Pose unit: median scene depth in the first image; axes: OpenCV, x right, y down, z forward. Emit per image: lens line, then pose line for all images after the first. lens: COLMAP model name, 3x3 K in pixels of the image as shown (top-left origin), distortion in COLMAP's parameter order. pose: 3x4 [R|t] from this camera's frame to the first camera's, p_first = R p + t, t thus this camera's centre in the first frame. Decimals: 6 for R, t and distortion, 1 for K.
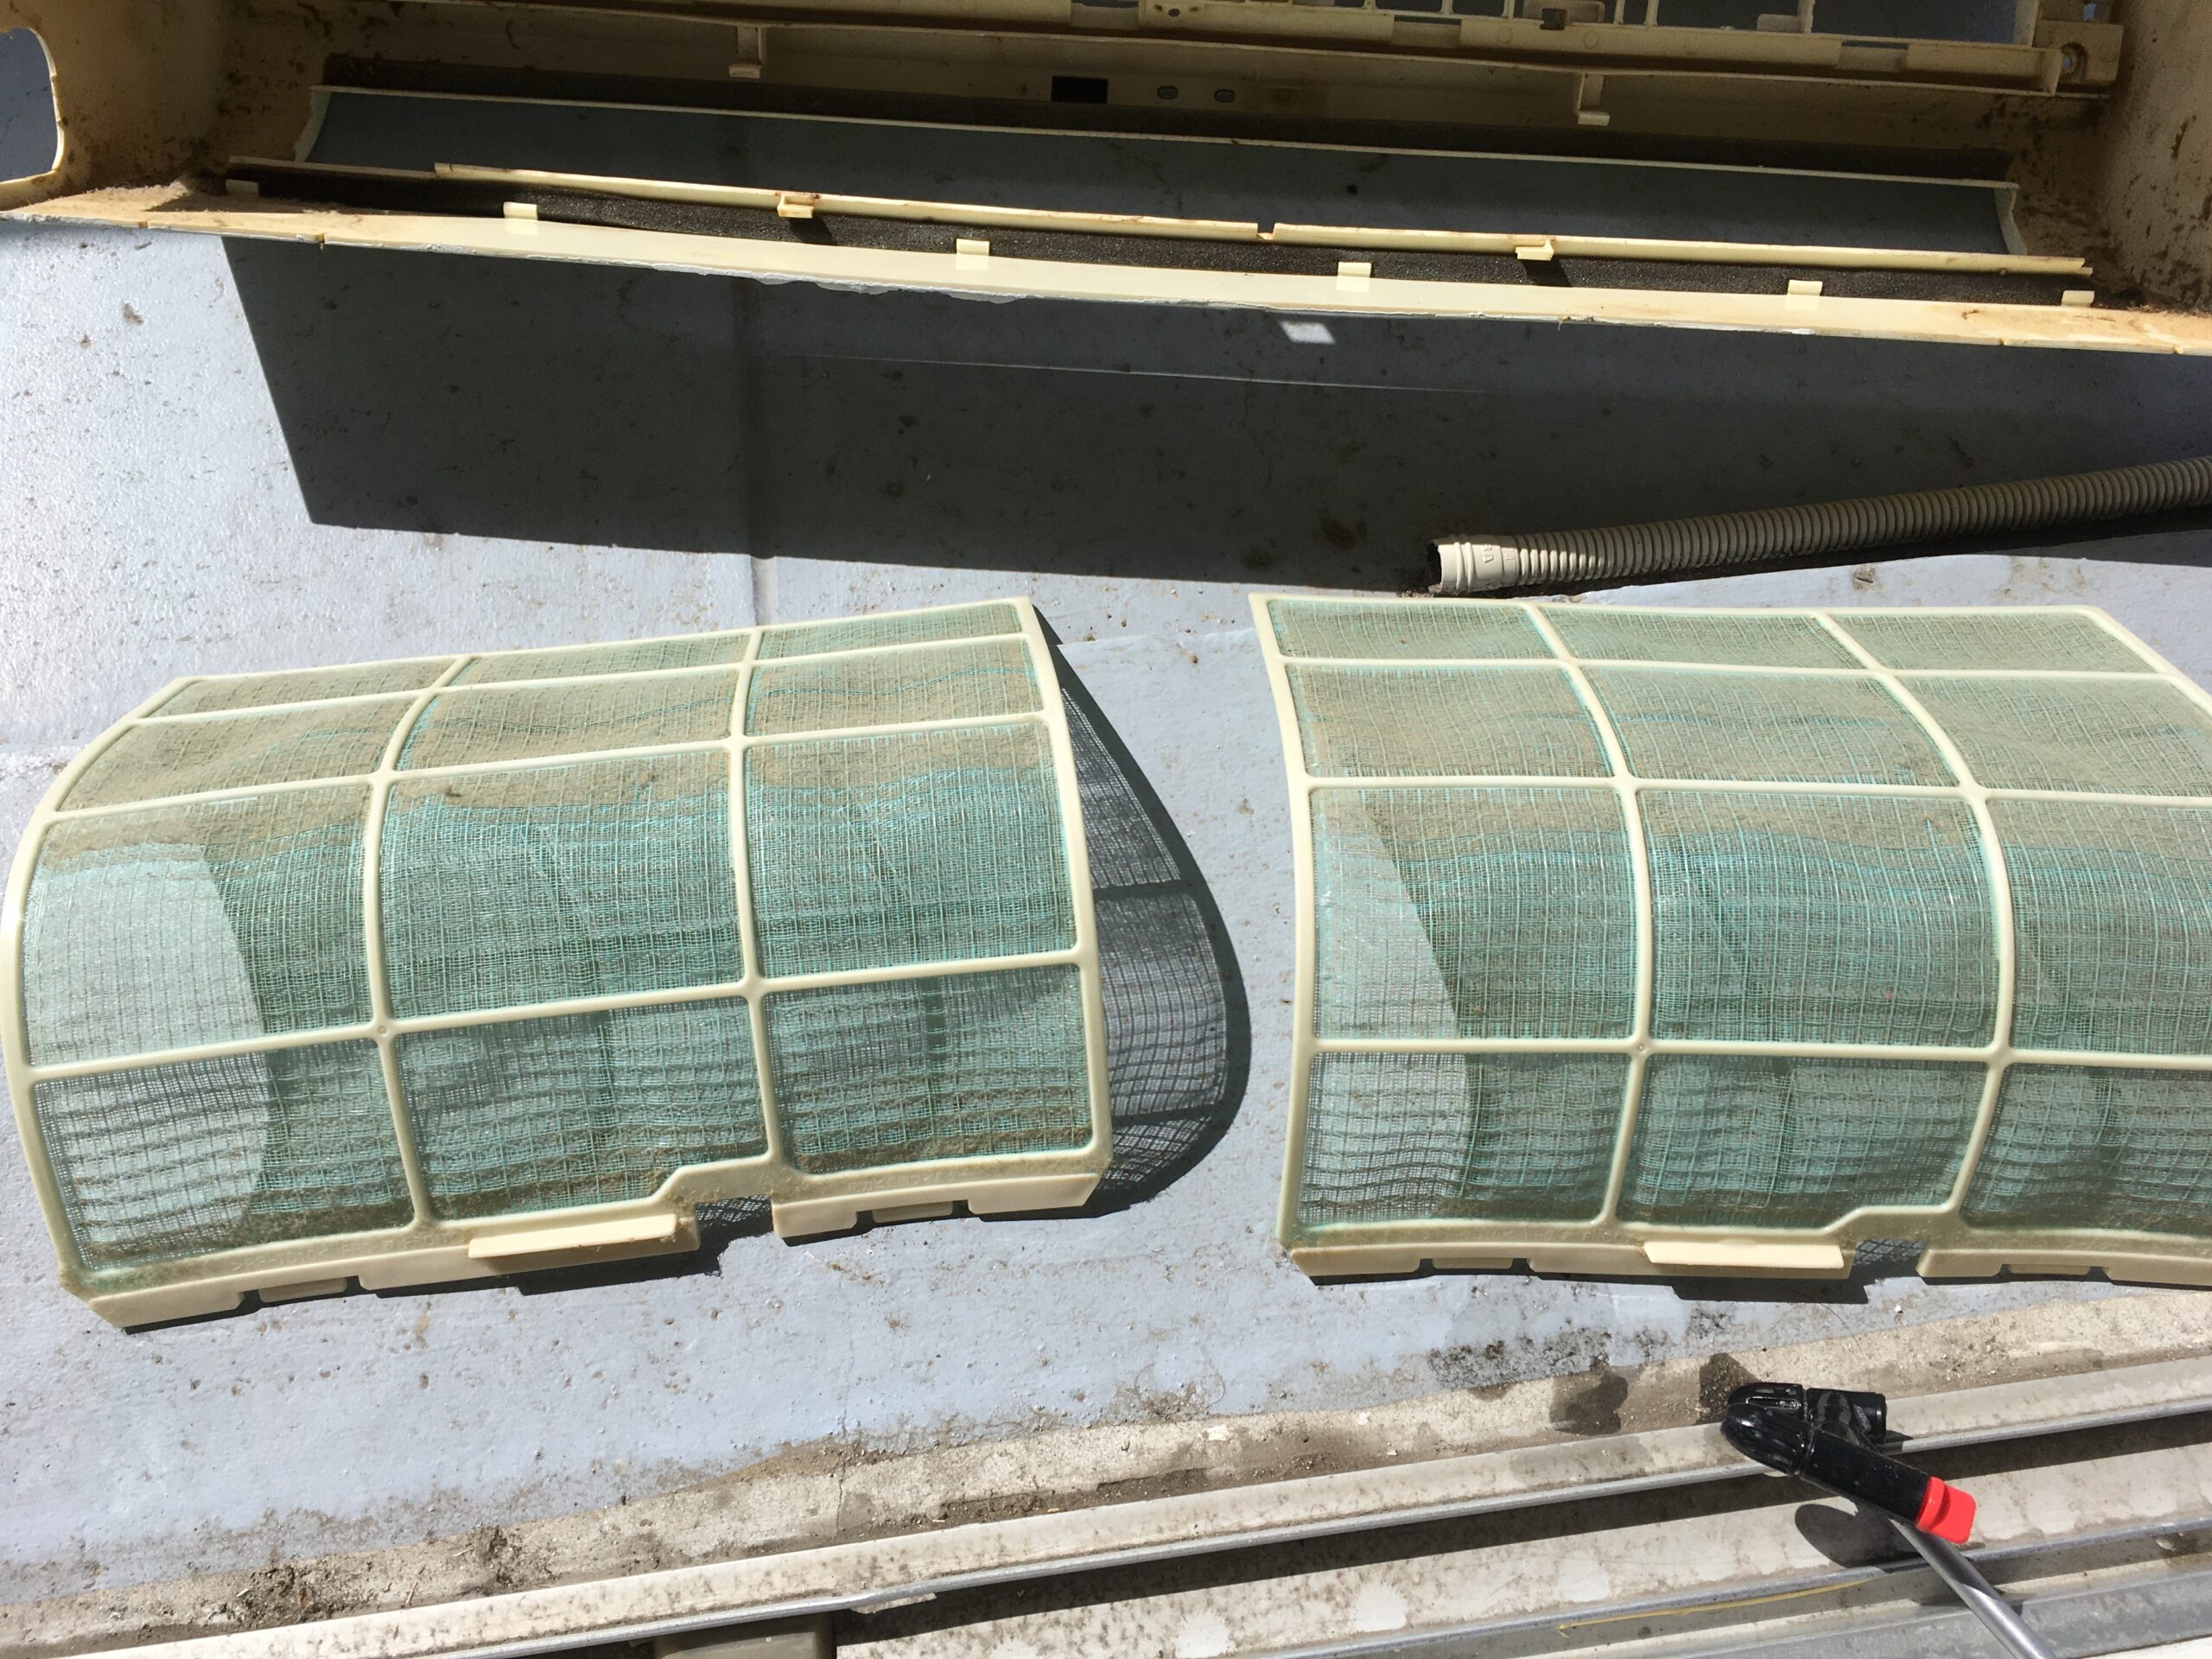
lens RADIAL K [[1887.4, 0, 1106.0], [0, 1887.4, 829.5], [0, 0, 1]] dist [0.076464, -0.107628]
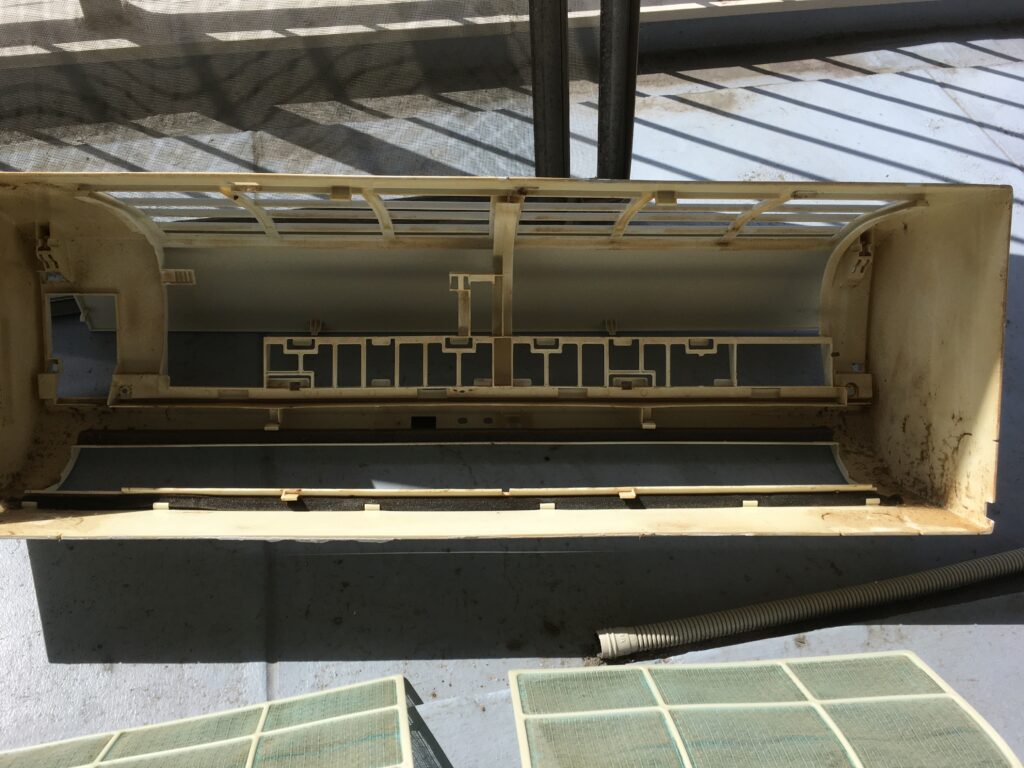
lens RADIAL K [[873.7, 0, 512.0], [0, 873.7, 384.0], [0, 0, 1]] dist [0.076464, -0.107628]
pose [[0.997090, -0.059964, 0.047063, 0.050417], [0.071484, 0.949937, -0.304154, -0.123028], [-0.026469, 0.306633, 0.951460, -0.002559]]
